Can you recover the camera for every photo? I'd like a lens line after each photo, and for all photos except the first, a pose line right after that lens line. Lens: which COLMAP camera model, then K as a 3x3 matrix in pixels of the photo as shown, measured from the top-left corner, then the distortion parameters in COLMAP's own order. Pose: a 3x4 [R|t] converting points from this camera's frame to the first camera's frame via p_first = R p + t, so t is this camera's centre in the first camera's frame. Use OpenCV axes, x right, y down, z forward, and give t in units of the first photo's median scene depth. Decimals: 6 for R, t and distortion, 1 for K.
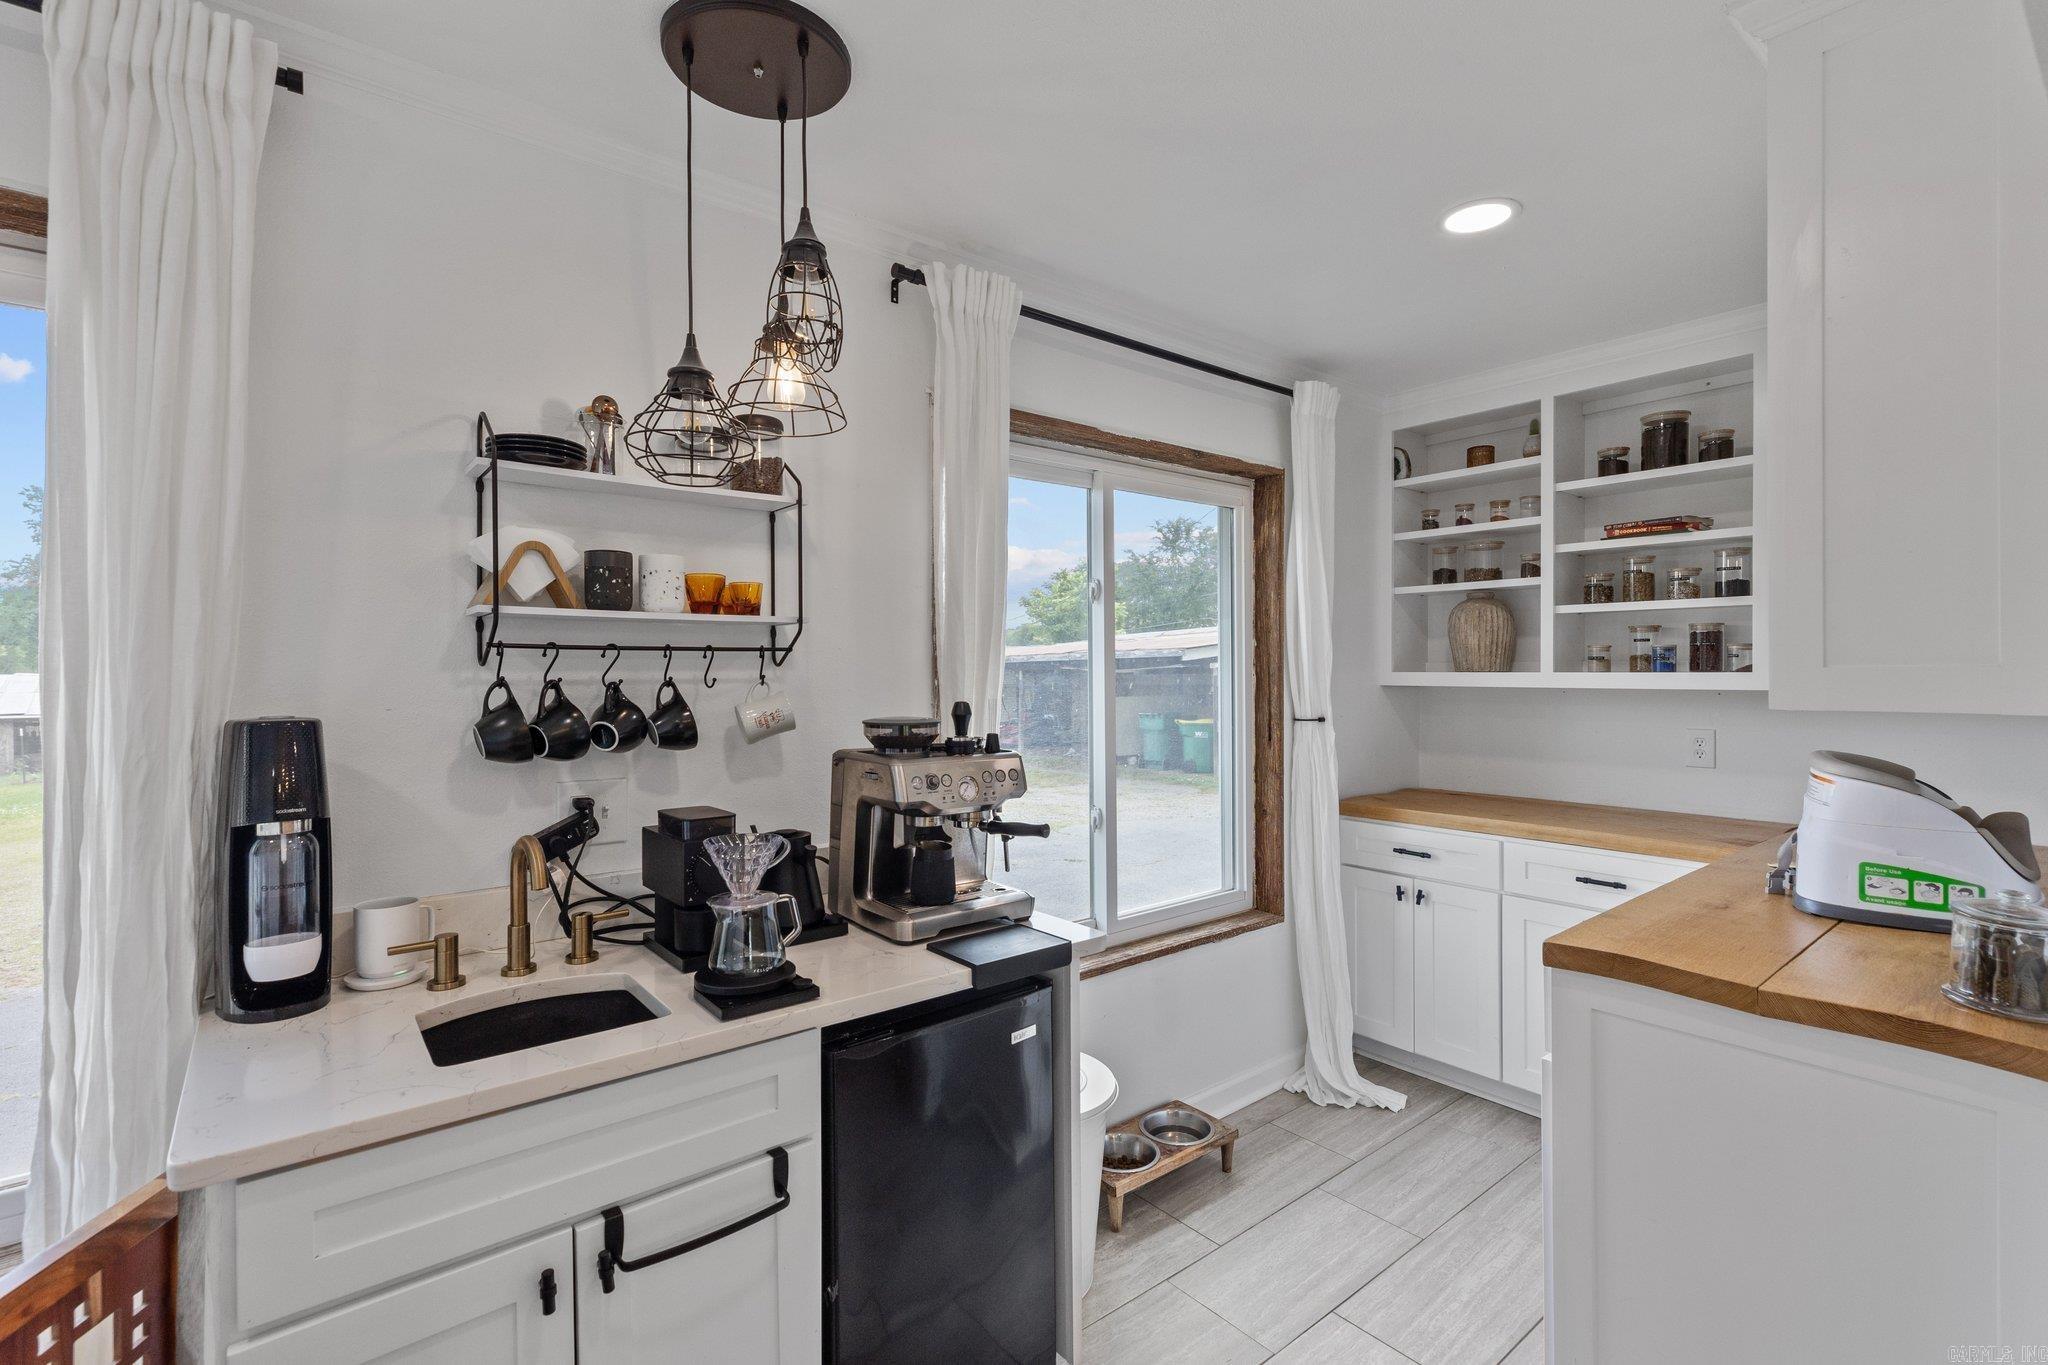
lens RADIAL K [[925.2, 0, 1023.4], [0, 925.2, 671.6], [0, 0, 1]] dist [0.004943, 0.000592]
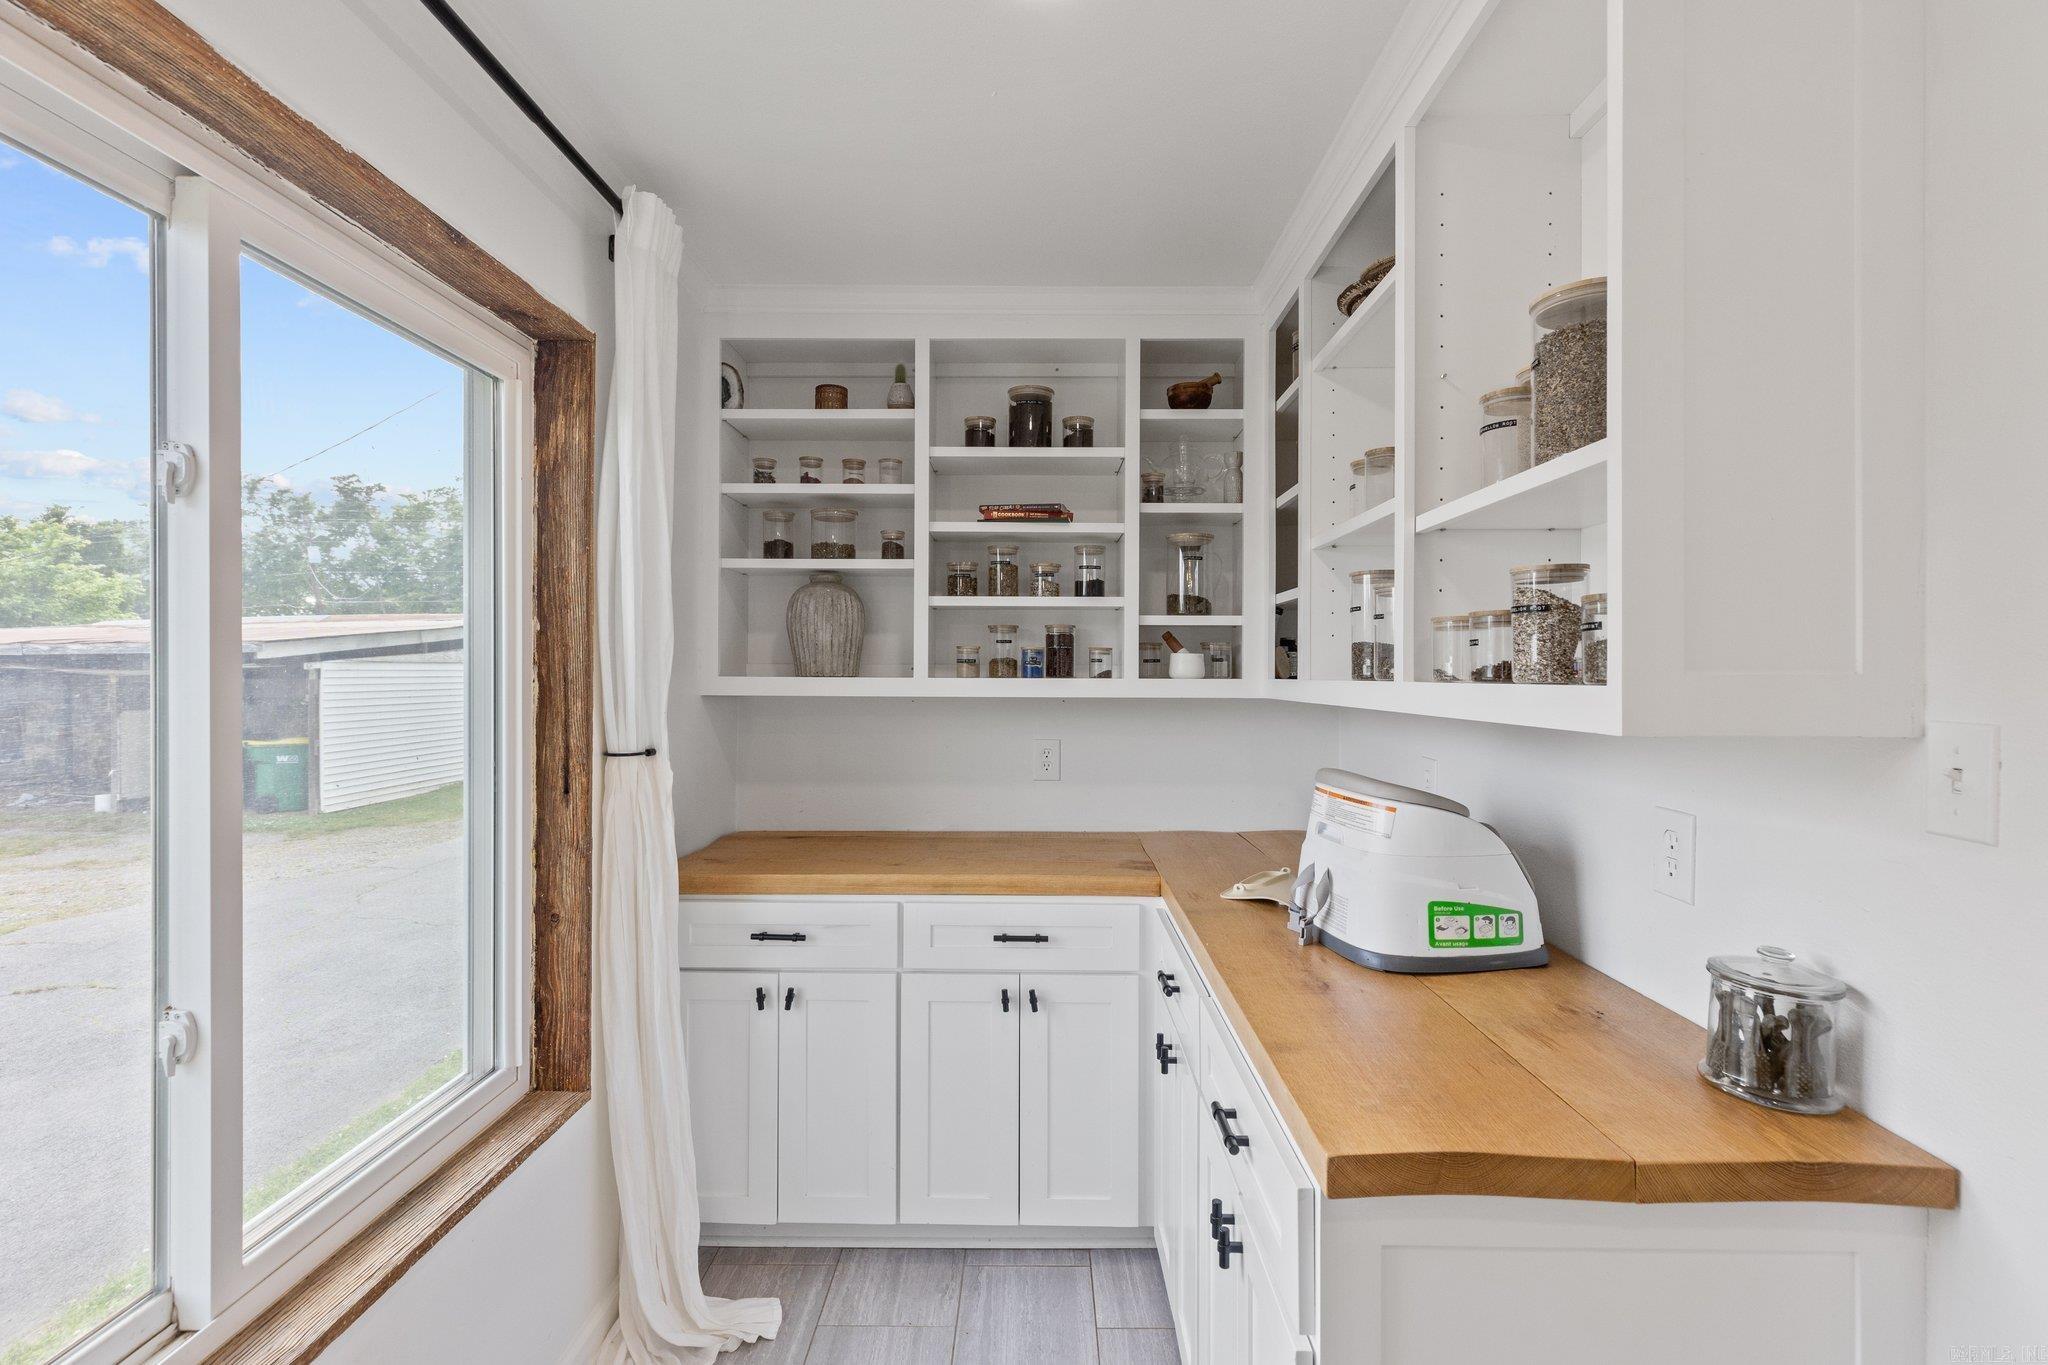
lens RADIAL K [[925.2, 0, 1023.4], [0, 925.2, 671.6], [0, 0, 1]] dist [0.004943, 0.000592]
pose [[0.641185, 0.007216, 0.767353, 0.002764], [-0.004451, 0.999974, -0.005684, -0.000215], [-0.767374, 0.000229, 0.641200, 0.412927]]
